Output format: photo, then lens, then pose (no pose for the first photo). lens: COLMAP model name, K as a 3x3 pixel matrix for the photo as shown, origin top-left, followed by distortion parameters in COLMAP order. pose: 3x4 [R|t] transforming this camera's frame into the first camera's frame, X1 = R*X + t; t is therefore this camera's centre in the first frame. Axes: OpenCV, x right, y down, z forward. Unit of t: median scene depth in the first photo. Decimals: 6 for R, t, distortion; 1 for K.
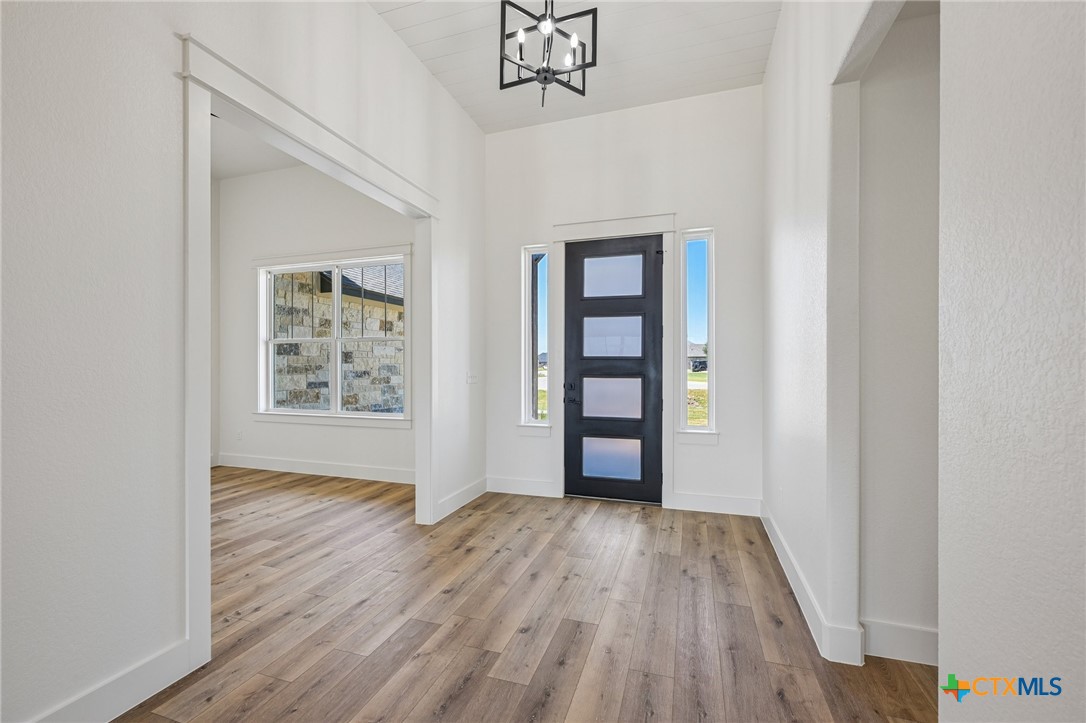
lens RADIAL K [[446.9, 0, 540.8], [0, 446.9, 367.5], [0, 0, 1]] dist [-0.000574, 0.000208]
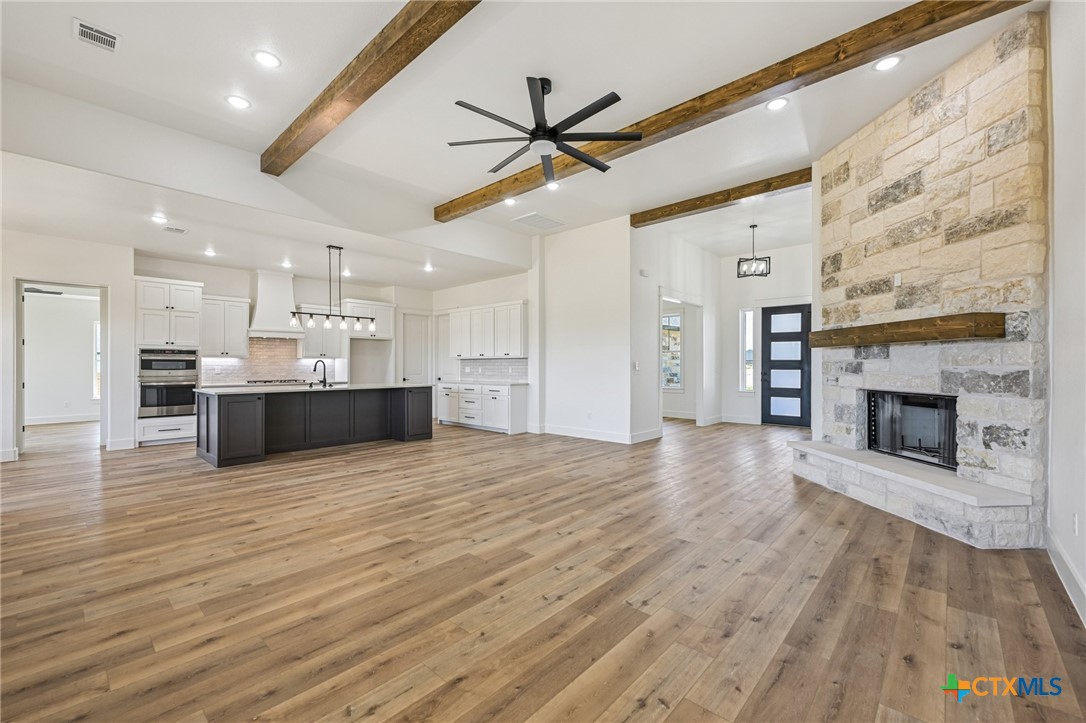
lens RADIAL K [[446.9, 0, 543.2], [0, 446.9, 364.2], [0, 0, 1]] dist [-0.000574, 0.000208]
pose [[0.913880, 0.002500, -0.405976, -0.031909], [-0.004776, 0.999978, -0.004593, 0.010574], [0.405955, 0.006137, 0.913872, -1.324435]]
